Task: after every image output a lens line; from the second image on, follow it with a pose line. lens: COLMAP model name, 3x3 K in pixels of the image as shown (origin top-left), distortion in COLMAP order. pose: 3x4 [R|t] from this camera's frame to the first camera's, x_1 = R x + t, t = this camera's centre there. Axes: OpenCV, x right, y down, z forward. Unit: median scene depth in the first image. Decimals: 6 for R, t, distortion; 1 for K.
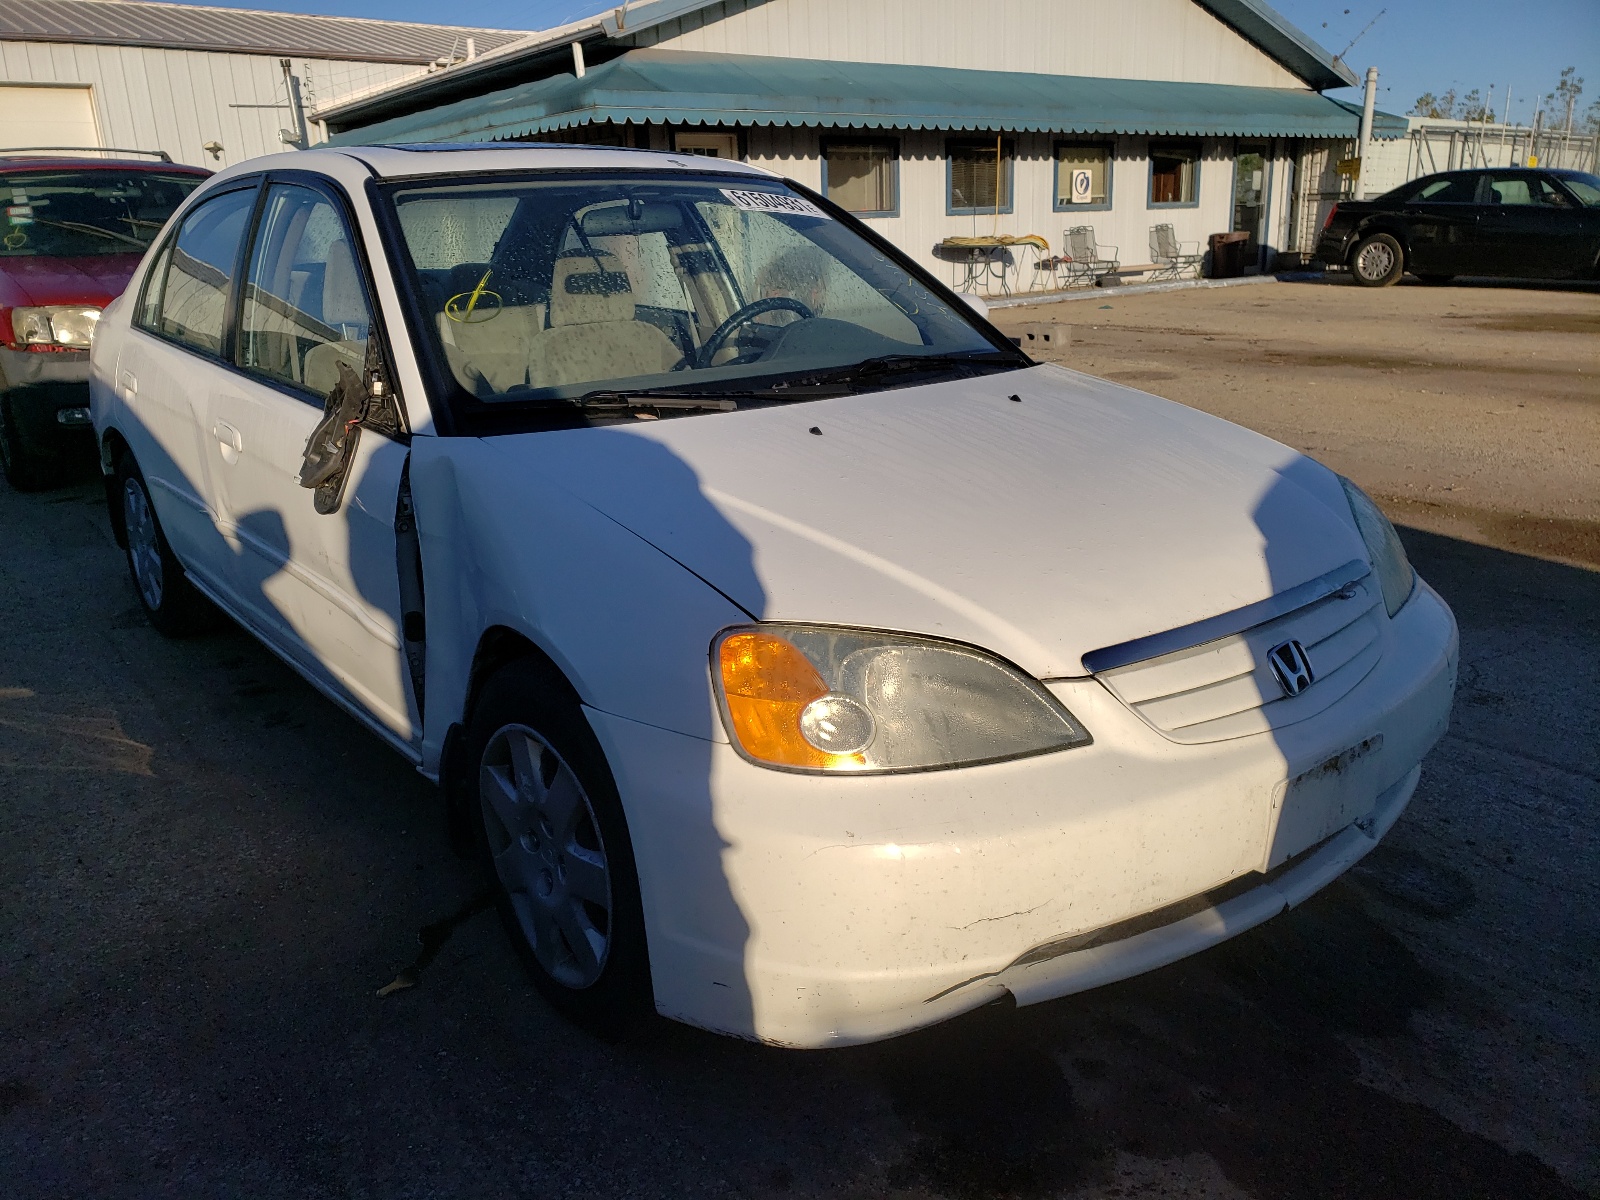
lens RADIAL K [[1206.0, 0, 797.1], [0, 1206.0, 605.8], [0, 0, 1]] dist [0.000817, 0.000696]
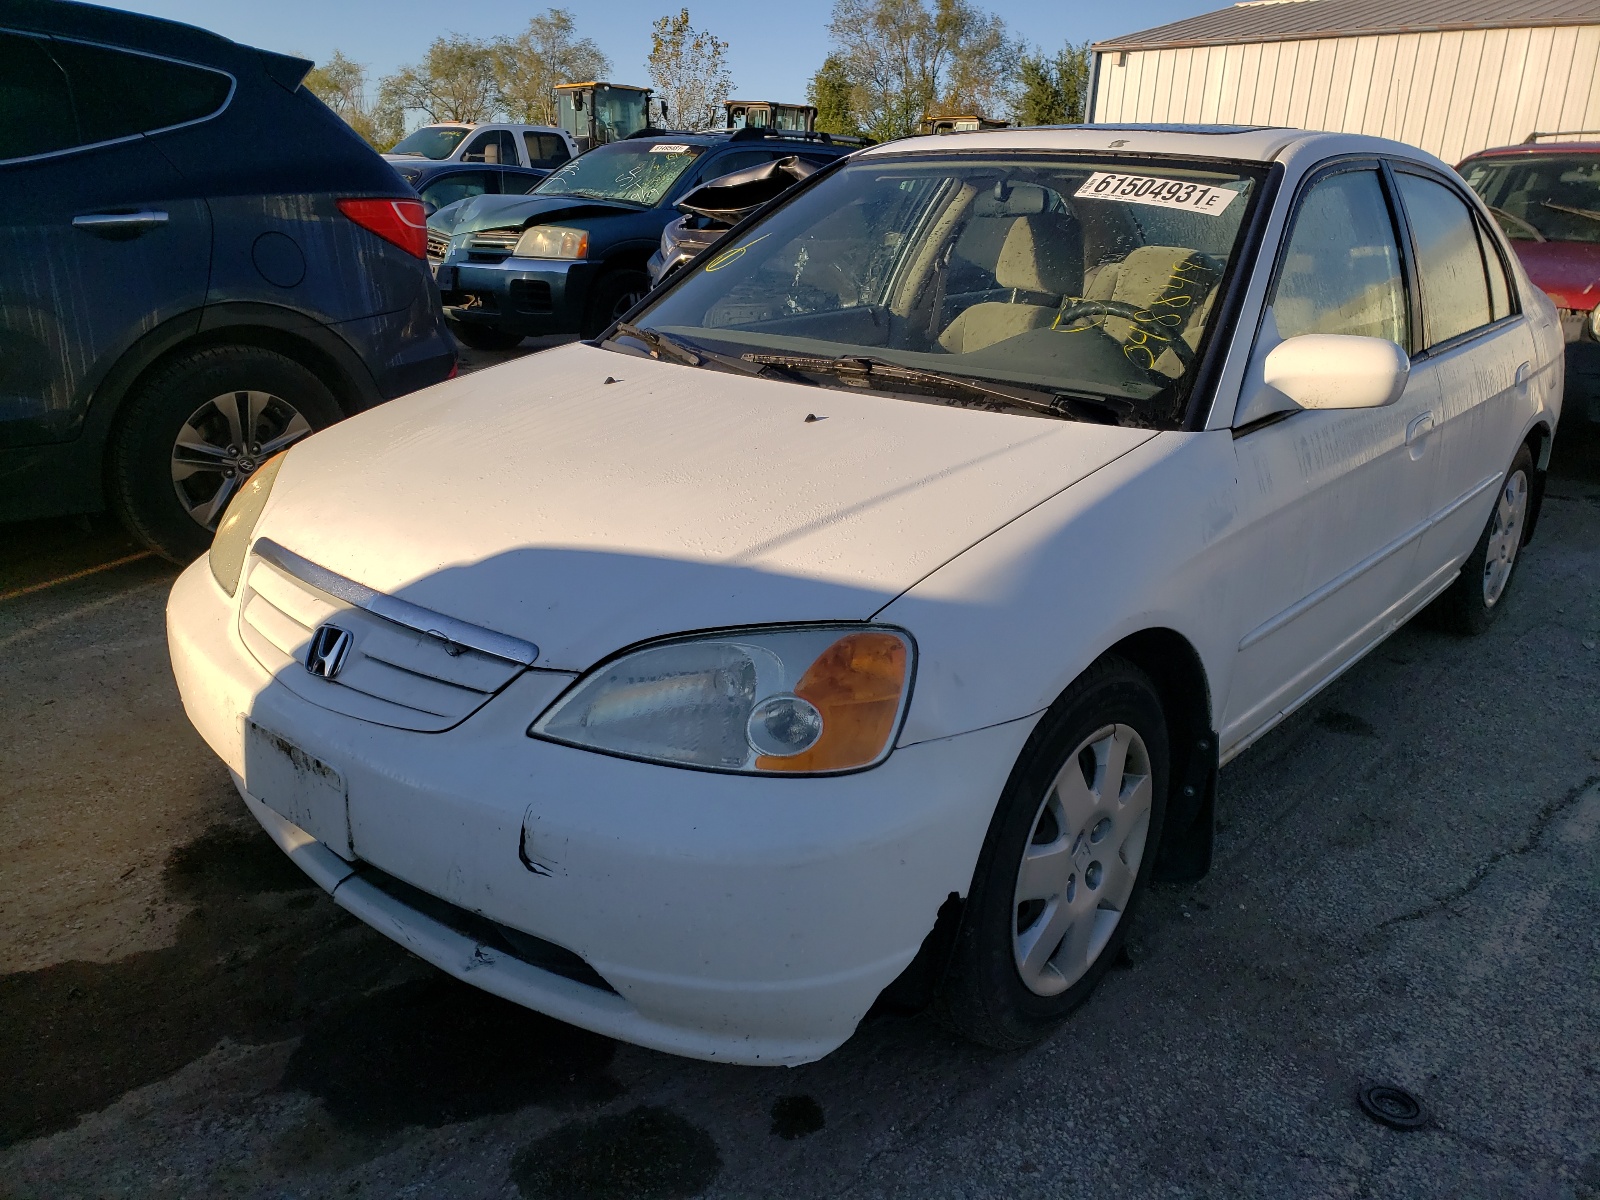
lens RADIAL K [[1206.0, 0, 795.2], [0, 1206.0, 594.5], [0, 0, 1]] dist [0.000817, 0.000696]
pose [[0.206384, 0.329195, -0.921432, 1.318861], [-0.327506, 0.910629, 0.251981, -0.347895], [0.922033, 0.249769, 0.295753, 1.001939]]
